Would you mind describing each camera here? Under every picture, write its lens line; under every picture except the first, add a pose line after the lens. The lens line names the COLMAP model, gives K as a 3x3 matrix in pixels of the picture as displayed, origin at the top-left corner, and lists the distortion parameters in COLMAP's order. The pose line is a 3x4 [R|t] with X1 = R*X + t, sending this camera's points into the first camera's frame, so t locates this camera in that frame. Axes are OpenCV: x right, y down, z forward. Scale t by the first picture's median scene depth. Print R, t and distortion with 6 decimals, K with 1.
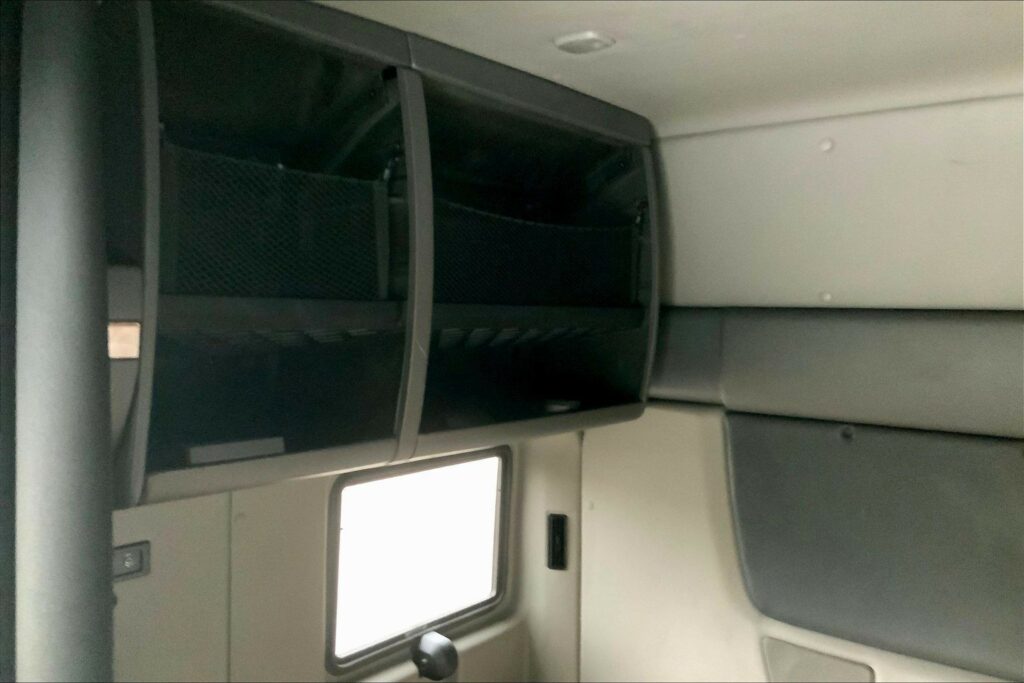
lens RADIAL K [[941.8, 0, 504.9], [0, 941.8, 334.0], [0, 0, 1]] dist [0.134905, -0.307508]
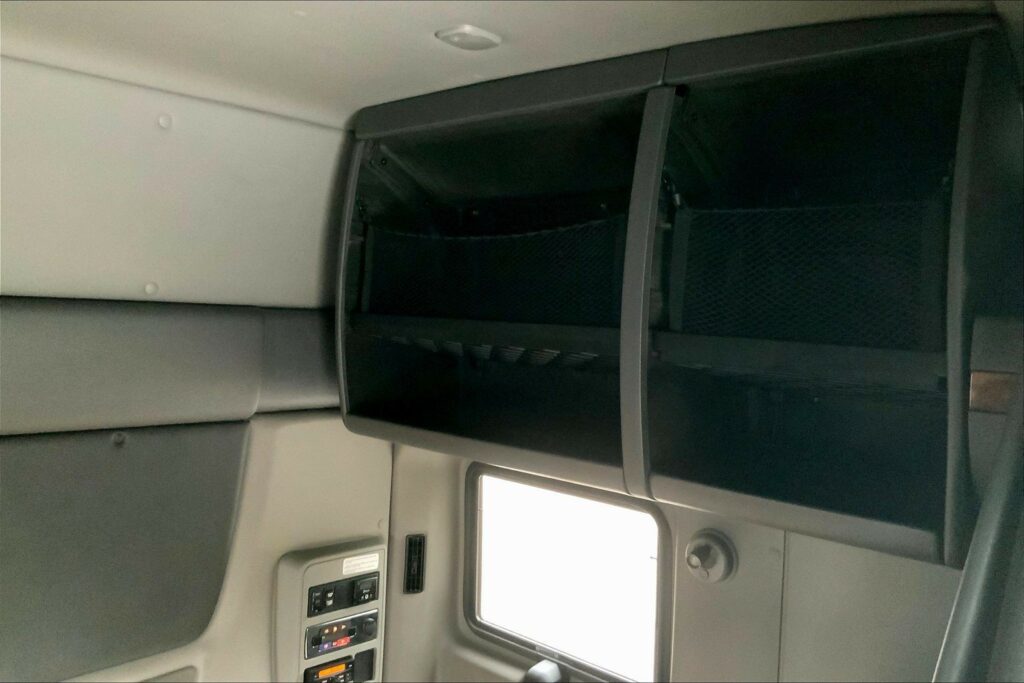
lens RADIAL K [[847.3, 0, 507.5], [0, 847.3, 337.4], [0, 0, 1]] dist [0.127127, -0.283127]
pose [[-0.084110, 0.000656, -0.996456, 0.855699], [-0.085716, 0.996288, 0.007891, -0.022232], [0.992763, 0.086076, -0.083741, 1.065404]]
